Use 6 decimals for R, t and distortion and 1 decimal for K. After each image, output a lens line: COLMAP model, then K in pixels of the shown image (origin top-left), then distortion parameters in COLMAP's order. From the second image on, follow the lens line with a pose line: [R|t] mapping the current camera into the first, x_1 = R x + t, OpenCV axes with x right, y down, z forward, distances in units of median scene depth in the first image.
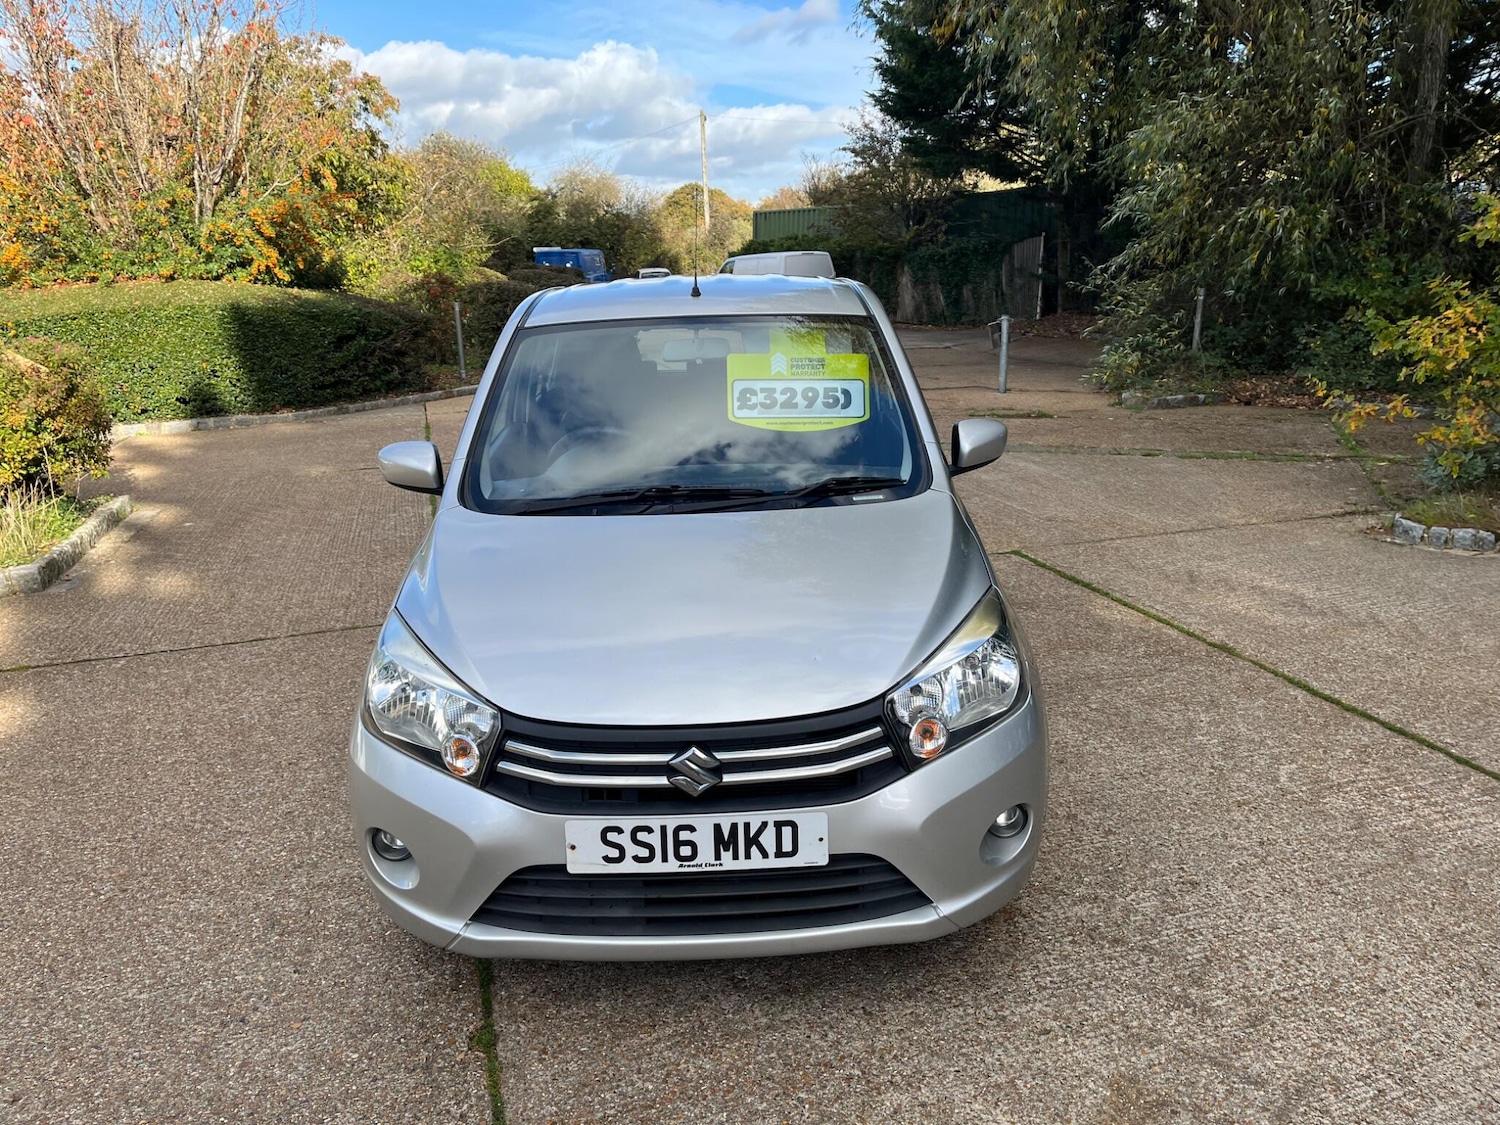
lens RADIAL K [[1135.0, 0, 738.4], [0, 1135.0, 560.0], [0, 0, 1]] dist [0.075335, -0.100341]
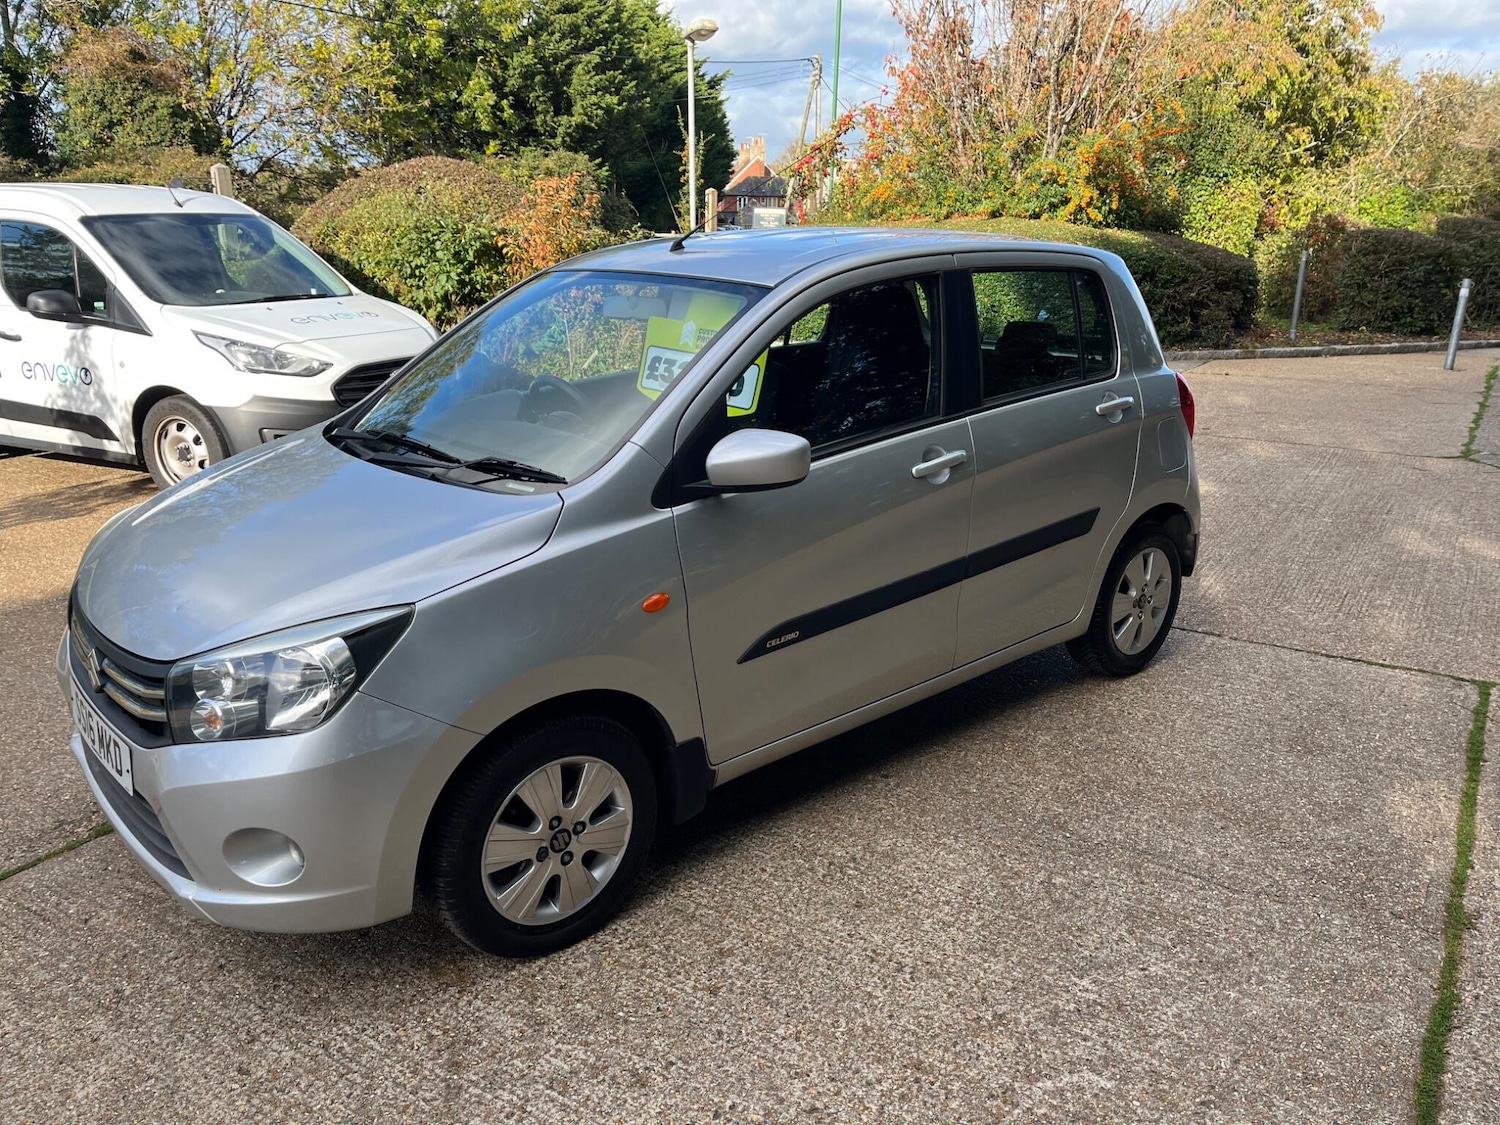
lens RADIAL K [[1135.0, 0, 736.3], [0, 1135.0, 576.8], [0, 0, 1]] dist [0.075335, -0.100341]
pose [[0.647892, 0.258385, -0.716570, 1.056641], [-0.211943, 0.964713, 0.156232, -0.195088], [0.731653, 0.050651, 0.679793, 0.626505]]
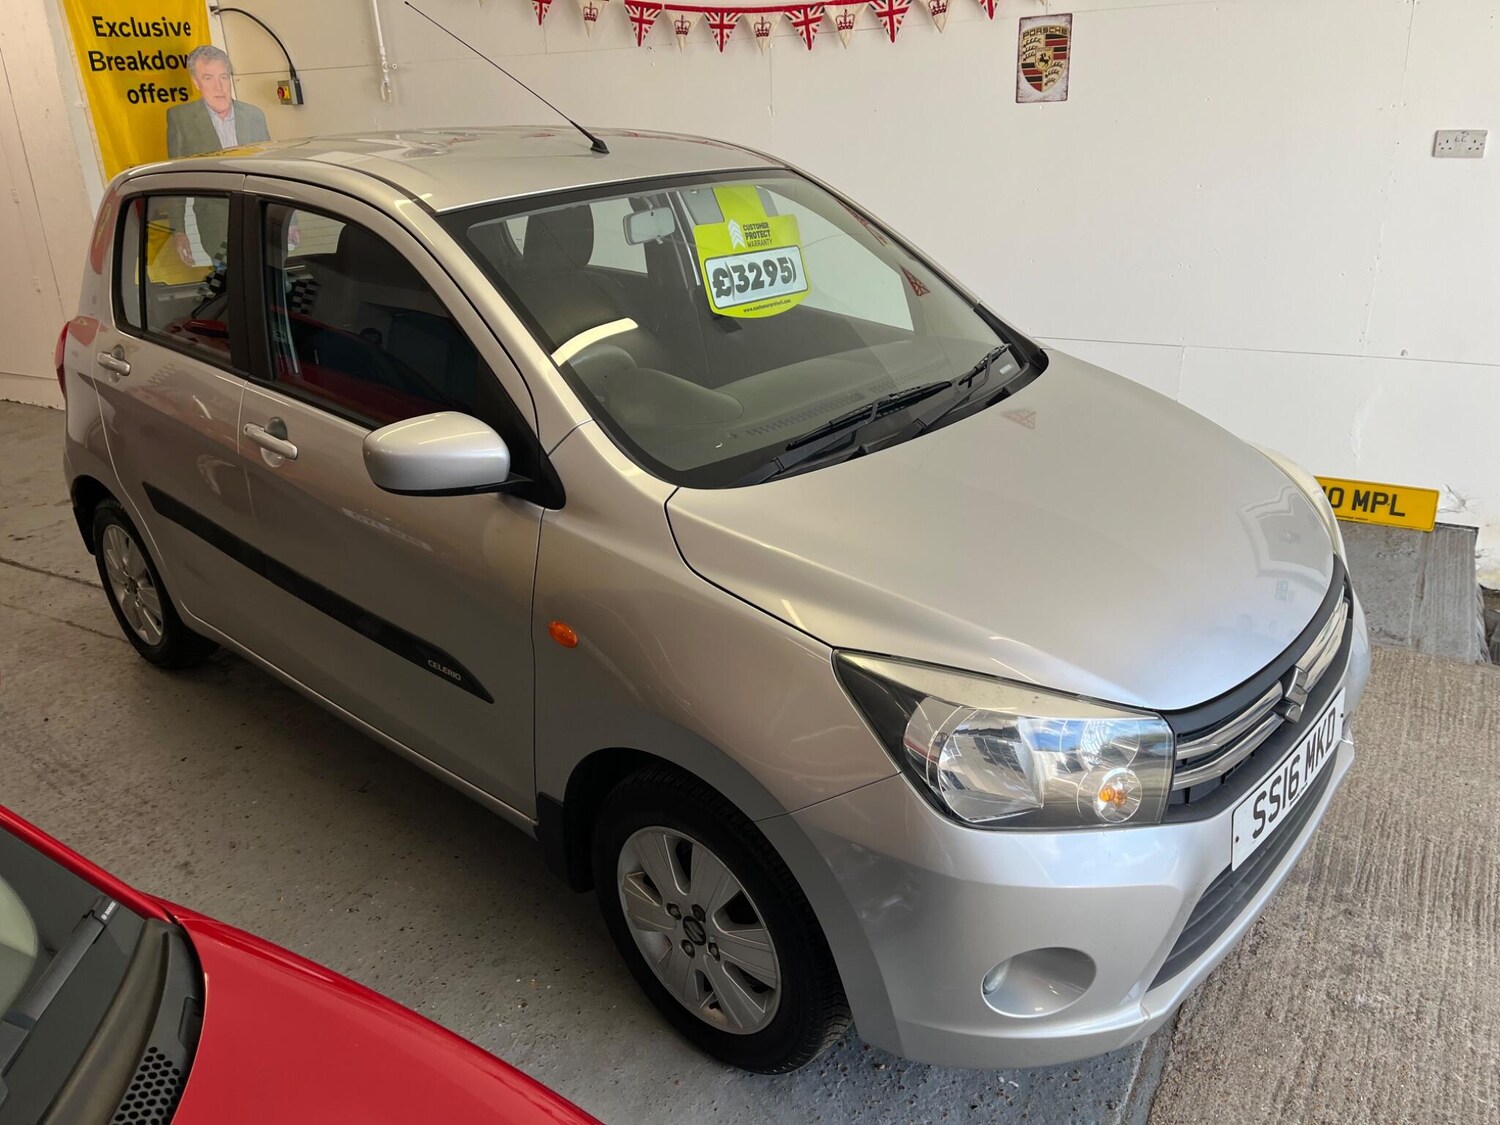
lens RADIAL K [[1135.0, 0, 744.8], [0, 1135.0, 555.1], [0, 0, 1]] dist [0.075335, -0.100341]
pose [[0.694220, -0.278465, 0.663713, -0.791337], [0.209437, 0.960379, 0.183869, -0.145785], [-0.688618, 0.011360, 0.725036, 0.599425]]
